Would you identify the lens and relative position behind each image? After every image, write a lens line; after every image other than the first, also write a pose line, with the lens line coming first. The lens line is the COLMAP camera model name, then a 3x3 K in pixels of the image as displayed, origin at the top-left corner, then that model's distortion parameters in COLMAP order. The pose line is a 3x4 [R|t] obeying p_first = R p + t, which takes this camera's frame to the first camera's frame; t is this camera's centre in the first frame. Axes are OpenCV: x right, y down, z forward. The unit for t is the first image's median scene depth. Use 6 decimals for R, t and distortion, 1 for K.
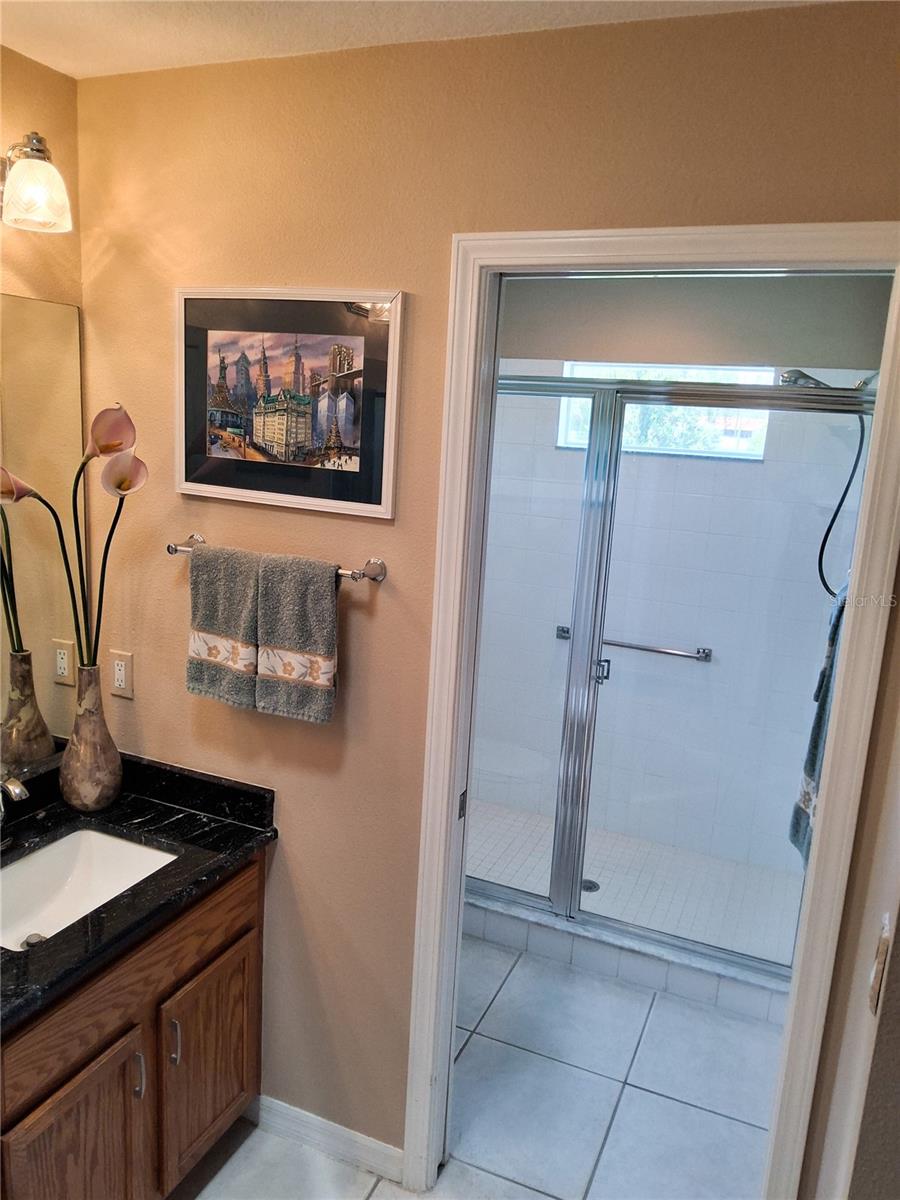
lens RADIAL K [[899.0, 0, 452.0], [0, 899.0, 592.6], [0, 0, 1]] dist [0.058525, -0.075412]
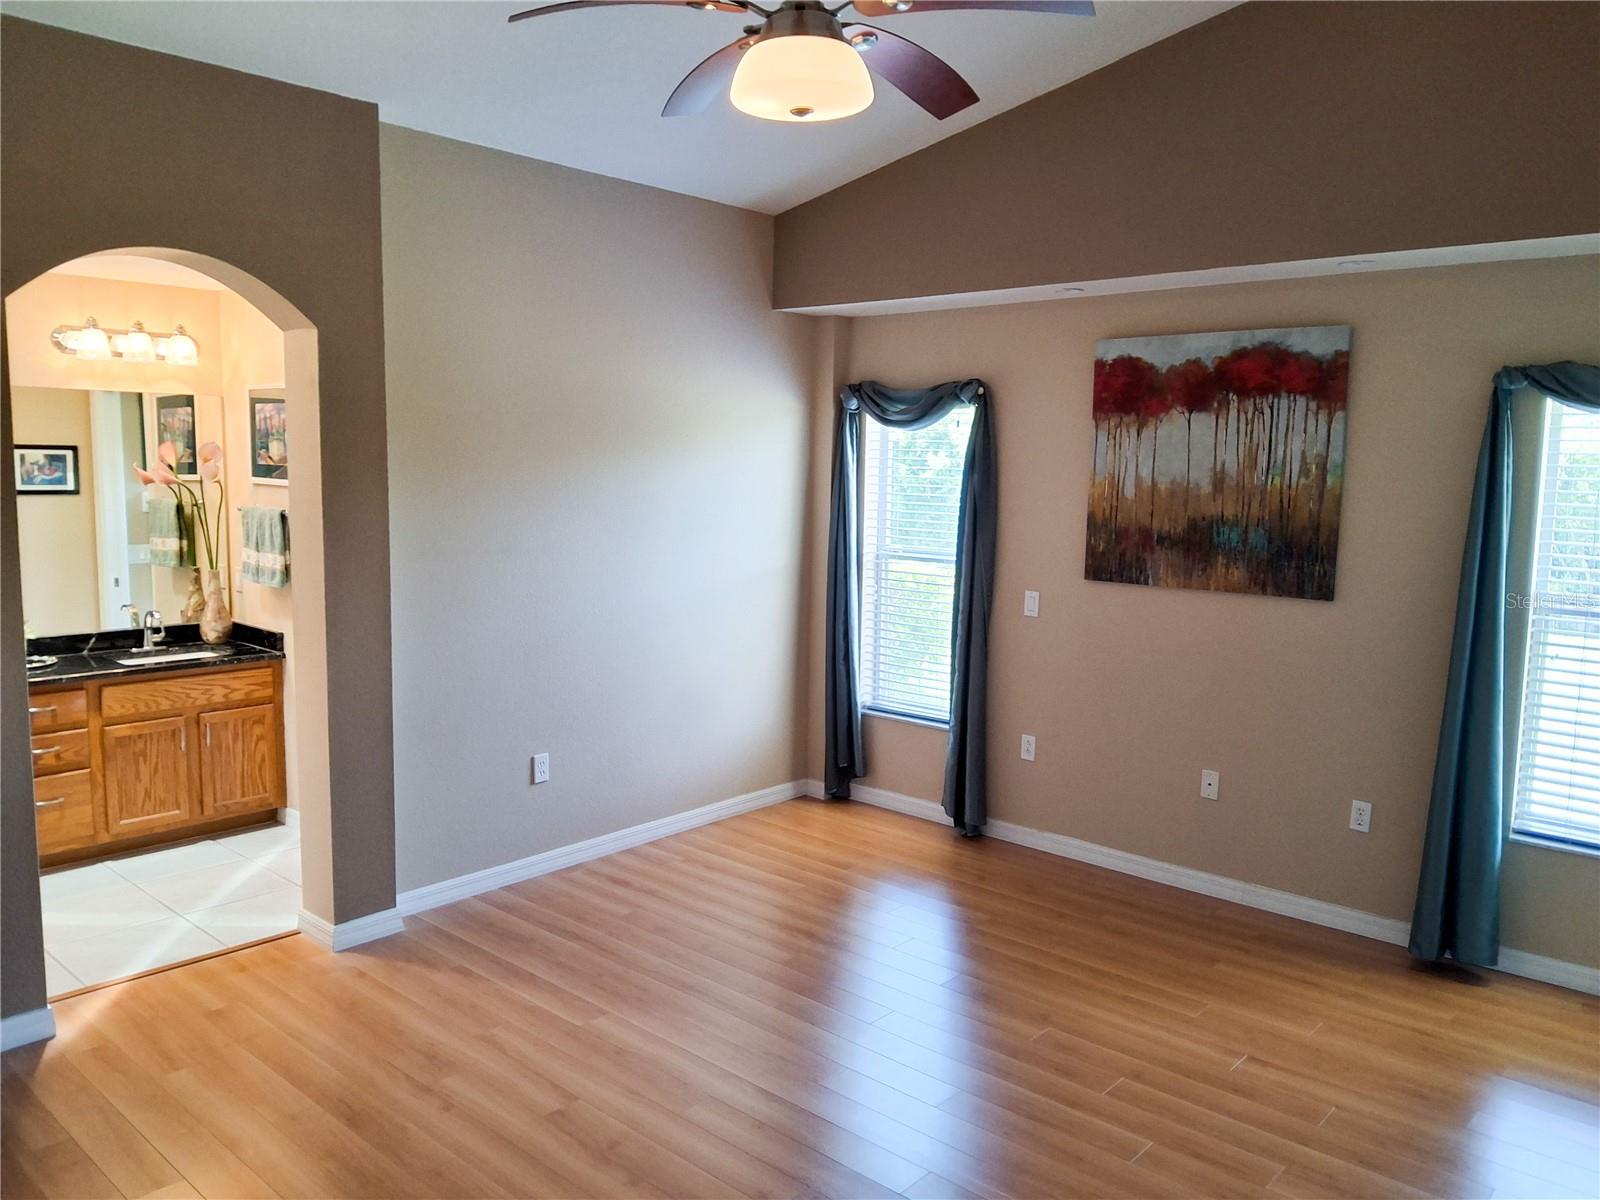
lens RADIAL K [[1198.7, 0, 783.8], [0, 1198.7, 592.6], [0, 0, 1]] dist [0.058525, -0.075412]
pose [[0.940929, -0.003214, -0.338587, 1.803444], [-0.032105, 0.994603, -0.098662, 0.377279], [0.337077, 0.103704, 0.935748, -1.149937]]
